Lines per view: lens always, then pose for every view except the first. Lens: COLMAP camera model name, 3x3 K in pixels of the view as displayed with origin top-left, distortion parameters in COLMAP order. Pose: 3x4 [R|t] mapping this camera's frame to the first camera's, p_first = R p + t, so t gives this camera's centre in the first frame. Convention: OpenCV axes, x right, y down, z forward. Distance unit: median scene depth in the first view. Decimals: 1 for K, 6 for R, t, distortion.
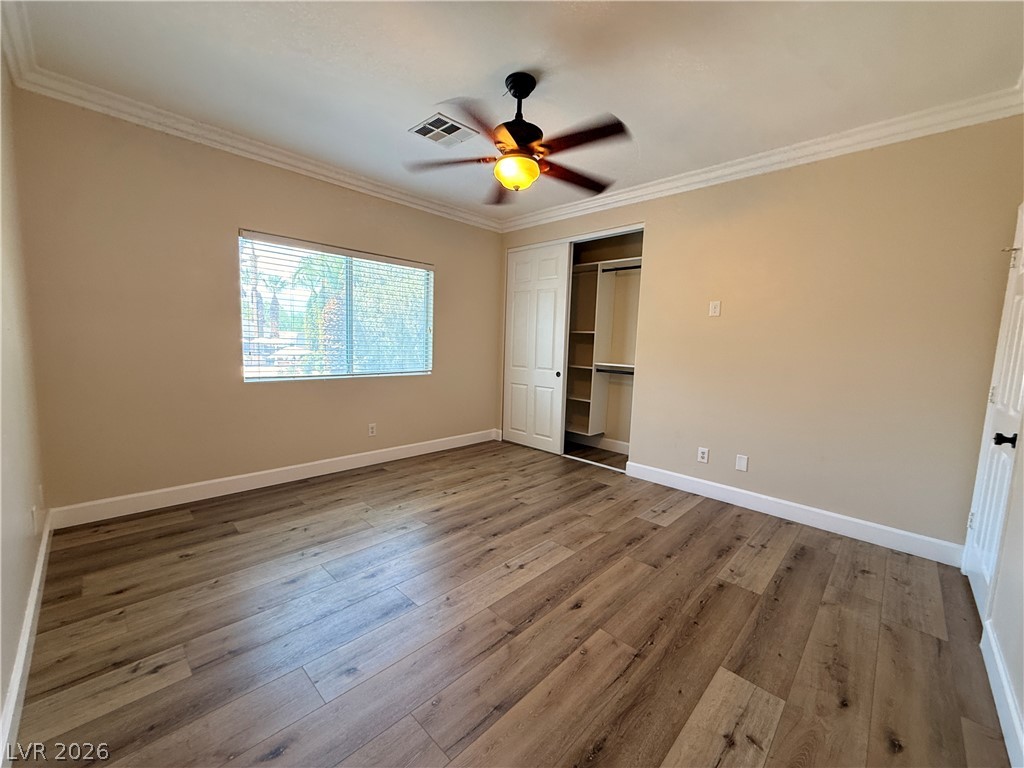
lens RADIAL K [[407.9, 0, 514.9], [0, 407.9, 384.9], [0, 0, 1]] dist [0.001839, -0.000338]
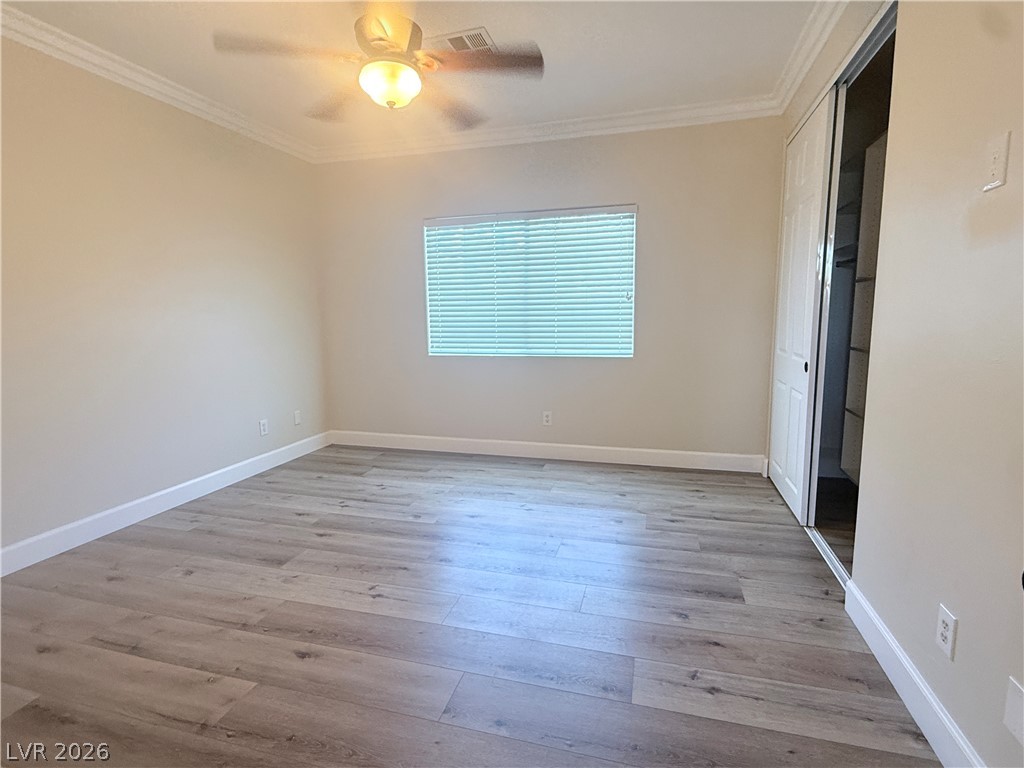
lens RADIAL K [[512.5, 0, 516.4], [0, 512.5, 383.6], [0, 0, 1]] dist [-0.002386, -0.000220]
pose [[0.468804, 0.083402, -0.879356, 0.657790], [-0.066066, 0.996055, 0.059249, -0.024839], [0.880828, 0.030320, 0.472464, 0.513777]]
